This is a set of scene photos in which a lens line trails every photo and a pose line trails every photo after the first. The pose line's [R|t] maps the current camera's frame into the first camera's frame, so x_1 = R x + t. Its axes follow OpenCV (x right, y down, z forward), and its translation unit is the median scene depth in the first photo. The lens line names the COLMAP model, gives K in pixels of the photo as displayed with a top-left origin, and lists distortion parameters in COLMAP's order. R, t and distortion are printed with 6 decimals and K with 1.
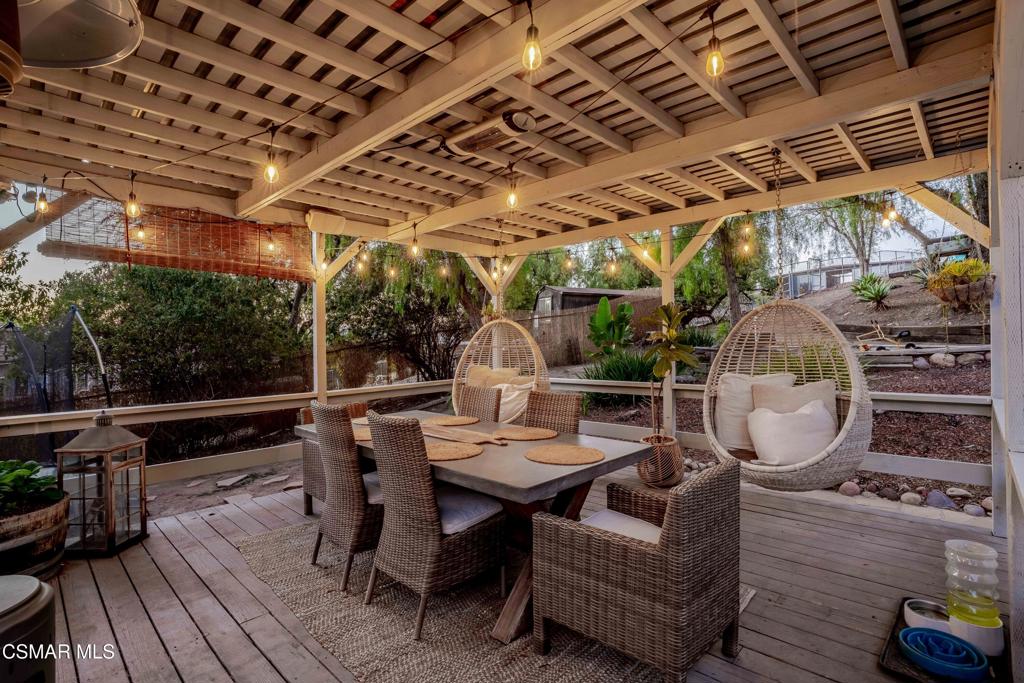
lens RADIAL K [[492.5, 0, 512.0], [0, 492.5, 341.5], [0, 0, 1]] dist [-0.076062, -0.000152]
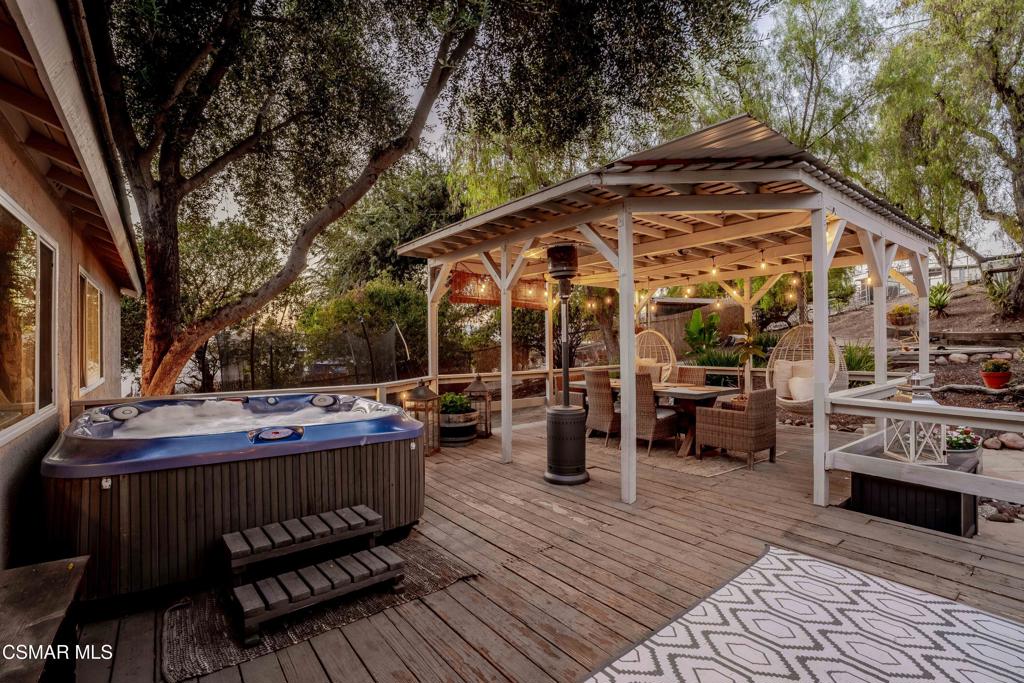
lens RADIAL K [[486.2, 0, 512.0], [0, 486.2, 341.5], [0, 0, 1]] dist [-0.049786, 0.000680]
pose [[0.989230, 0.007012, -0.146200, -0.185367], [-0.006959, 0.999975, 0.000875, -0.002489], [0.146203, 0.000152, 0.989255, -0.577197]]
